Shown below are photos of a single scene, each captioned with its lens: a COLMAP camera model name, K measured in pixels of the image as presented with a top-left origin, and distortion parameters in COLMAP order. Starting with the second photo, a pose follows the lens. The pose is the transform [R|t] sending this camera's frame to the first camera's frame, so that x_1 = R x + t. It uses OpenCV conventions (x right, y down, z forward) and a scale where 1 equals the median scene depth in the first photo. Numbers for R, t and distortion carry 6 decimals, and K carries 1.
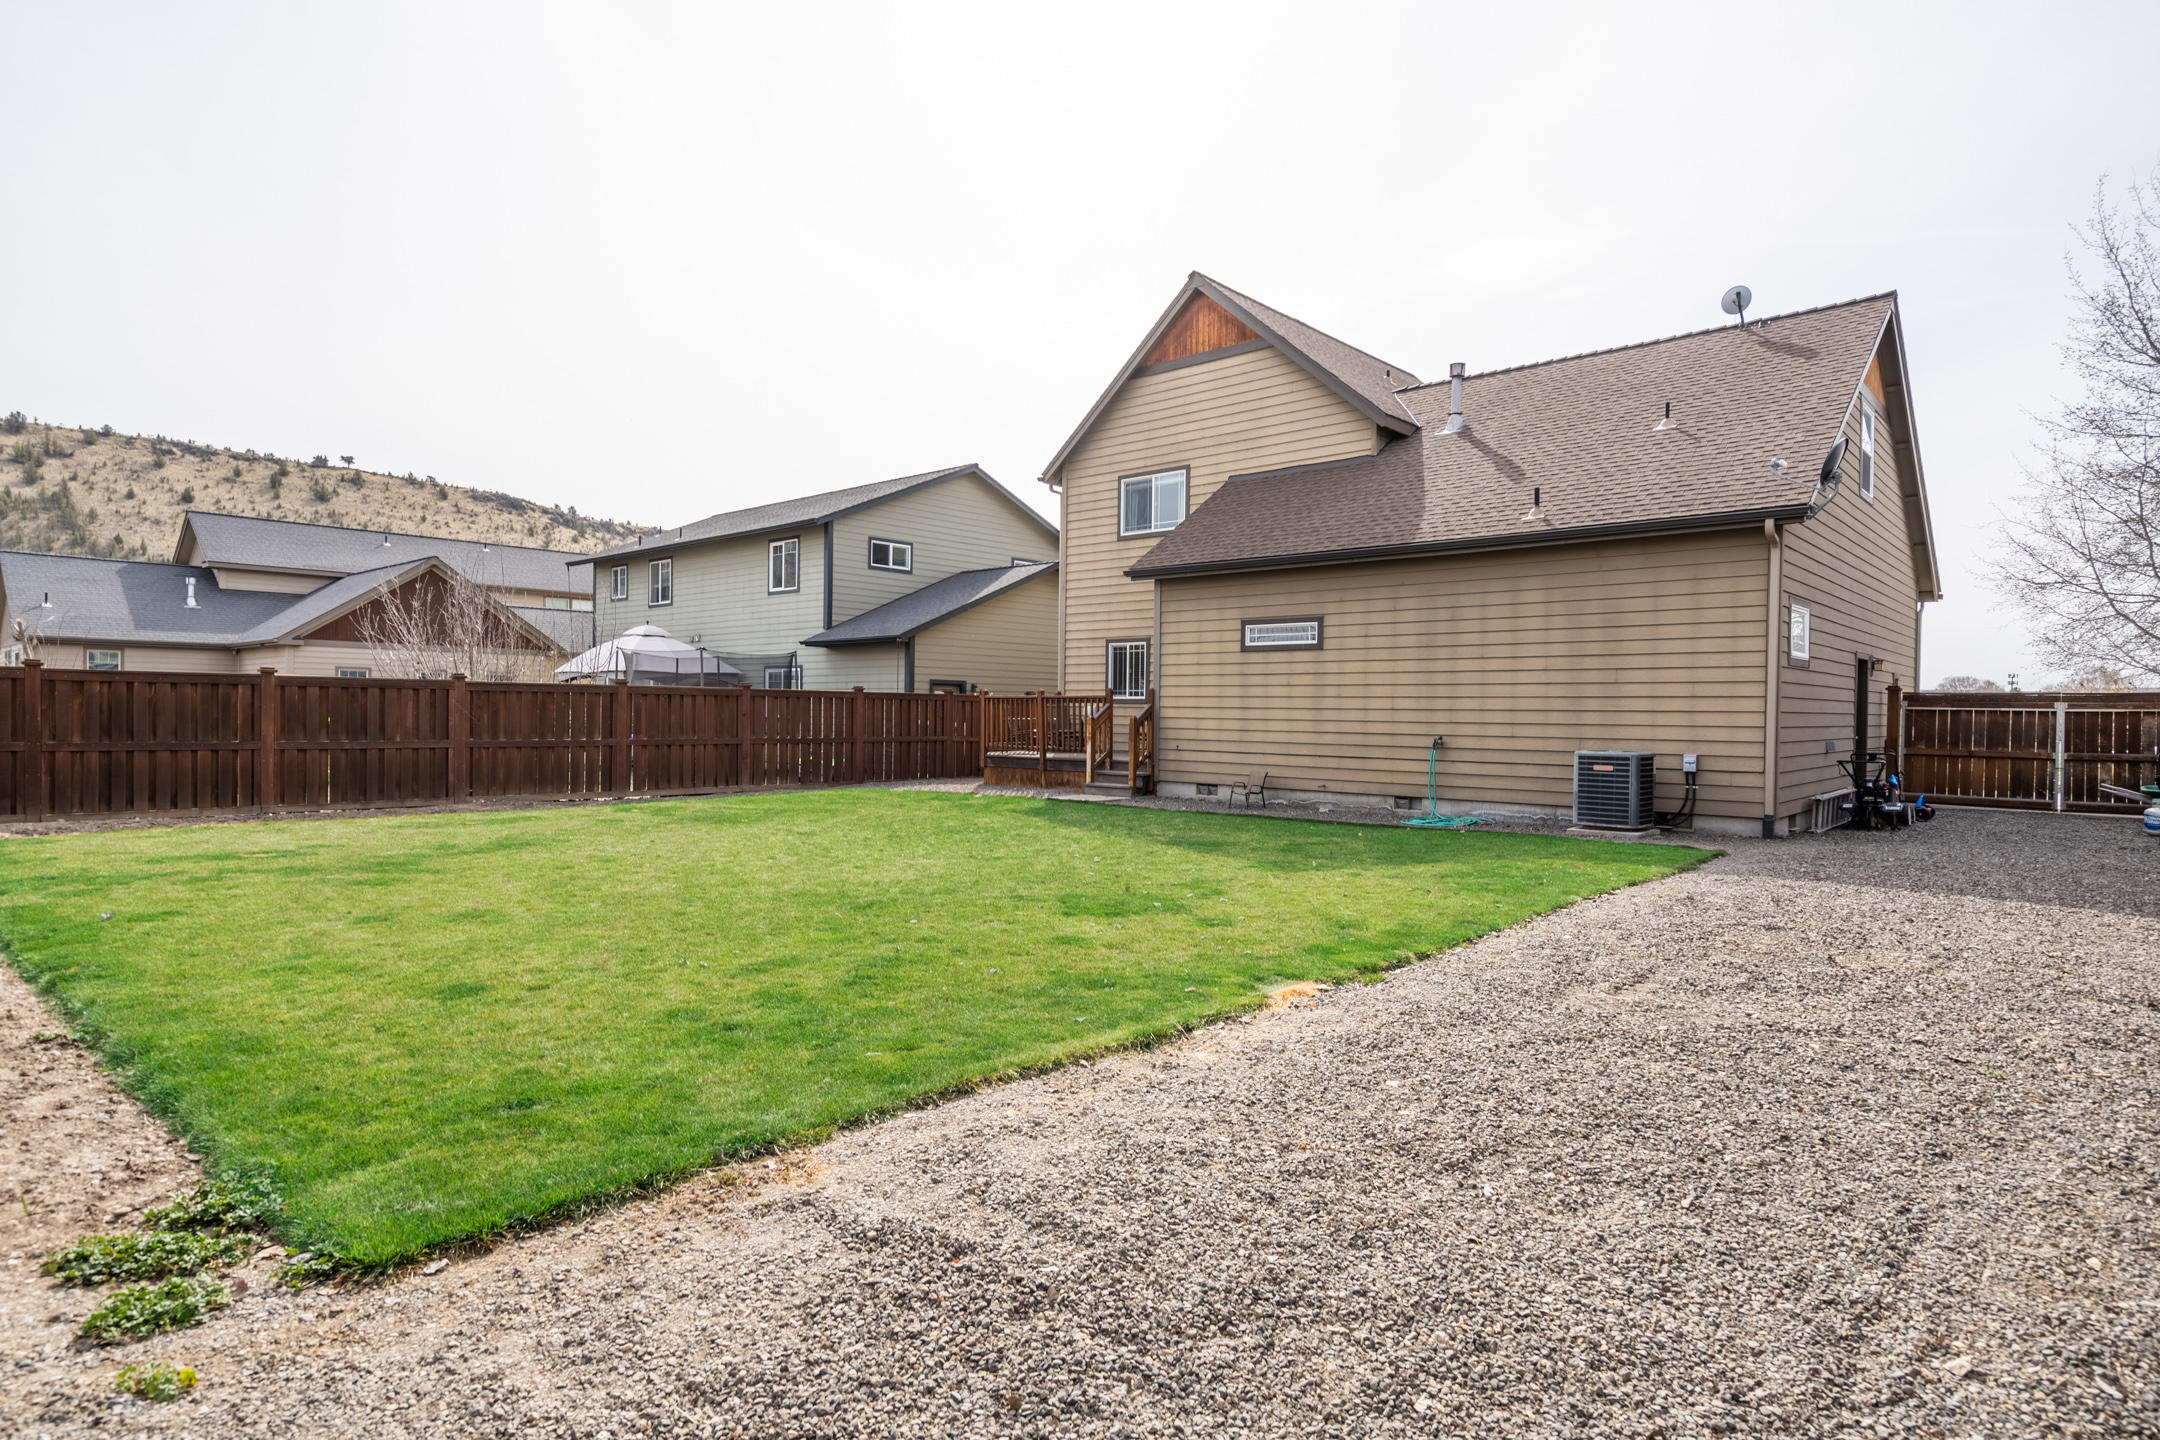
lens RADIAL K [[1250.3, 0, 1076.0], [0, 1250.3, 720.0], [0, 0, 1]] dist [0.001430, 0.000462]
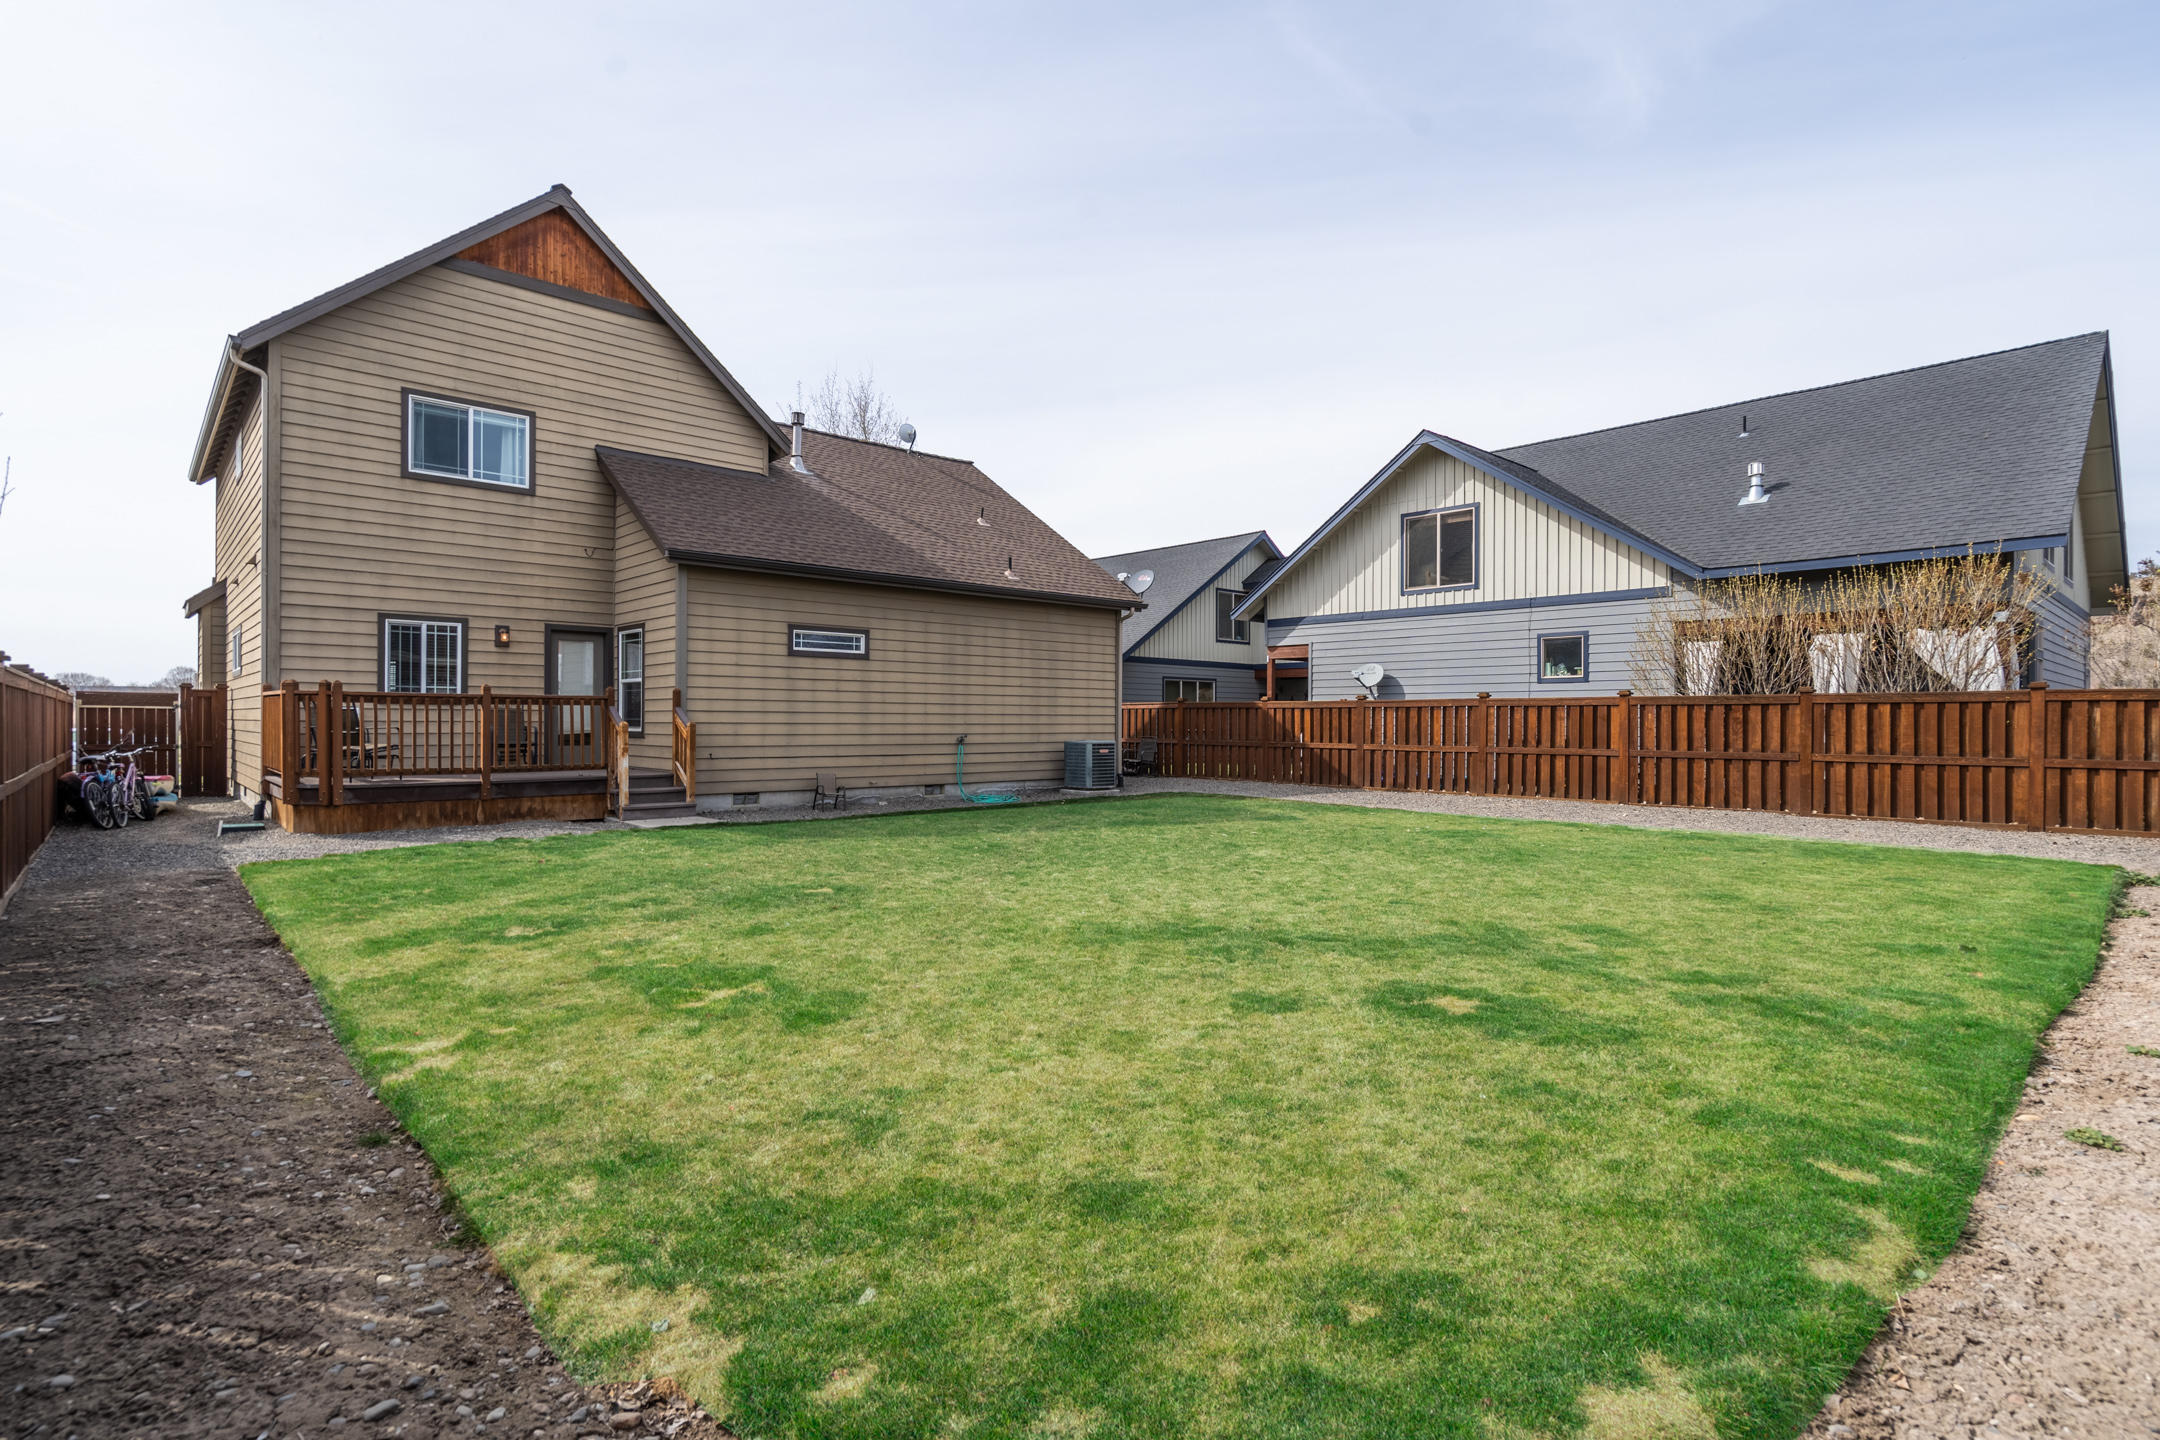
lens RADIAL K [[1004.1, 0, 1076.4], [0, 1004.1, 713.0], [0, 0, 1]] dist [-0.000179, 0.000049]
pose [[0.069603, -0.009288, 0.997532, -0.673010], [-0.002041, 0.999953, 0.009453, -0.017747], [-0.997573, -0.002693, 0.069580, 0.746073]]
